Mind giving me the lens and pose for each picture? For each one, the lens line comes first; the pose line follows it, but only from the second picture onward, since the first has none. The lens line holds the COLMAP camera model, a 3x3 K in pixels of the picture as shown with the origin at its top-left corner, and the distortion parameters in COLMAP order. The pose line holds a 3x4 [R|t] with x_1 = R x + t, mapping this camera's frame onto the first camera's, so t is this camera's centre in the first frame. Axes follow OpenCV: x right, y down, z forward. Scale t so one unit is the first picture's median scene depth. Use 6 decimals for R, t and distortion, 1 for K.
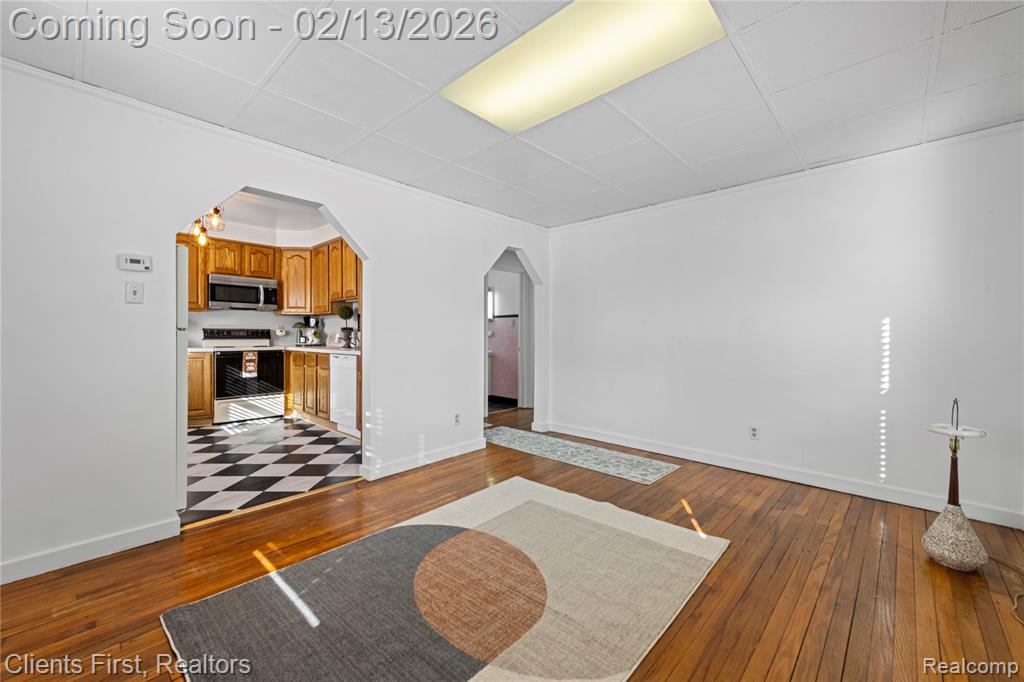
lens RADIAL K [[406.8, 0, 510.5], [0, 406.8, 339.0], [0, 0, 1]] dist [0.007978, -0.001656]
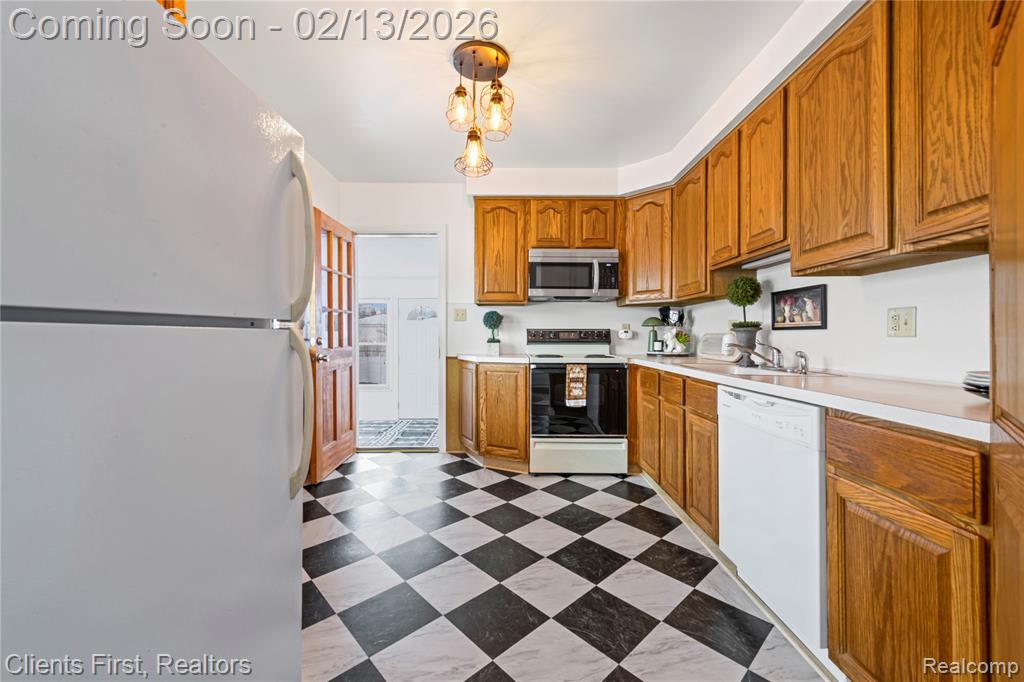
lens RADIAL K [[406.8, 0, 507.9], [0, 406.8, 335.6], [0, 0, 1]] dist [0.007978, -0.001656]
pose [[0.674038, -0.003994, -0.738686, -0.236576], [-0.007091, 0.999904, -0.011877, -0.004984], [0.738663, 0.013244, 0.673945, 0.474422]]
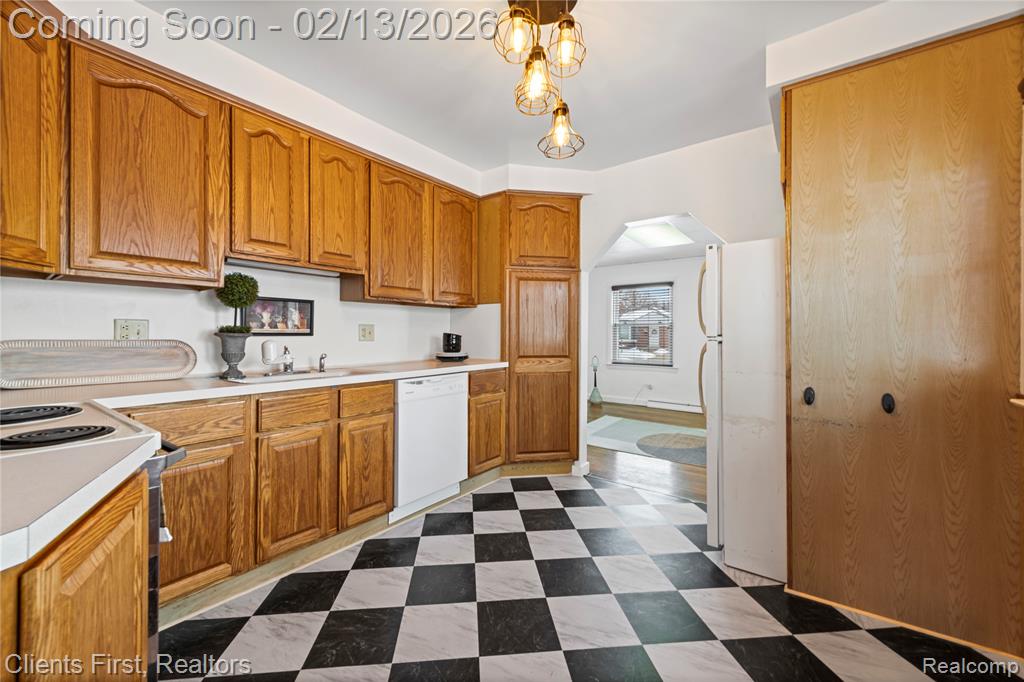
lens RADIAL K [[406.8, 0, 511.8], [0, 406.8, 332.7], [0, 0, 1]] dist [0.007978, -0.001656]
pose [[-0.110369, -0.002165, 0.993888, -0.828667], [0.007148, 0.999970, 0.002972, -0.020970], [-0.993865, 0.007432, -0.110350, 0.768184]]
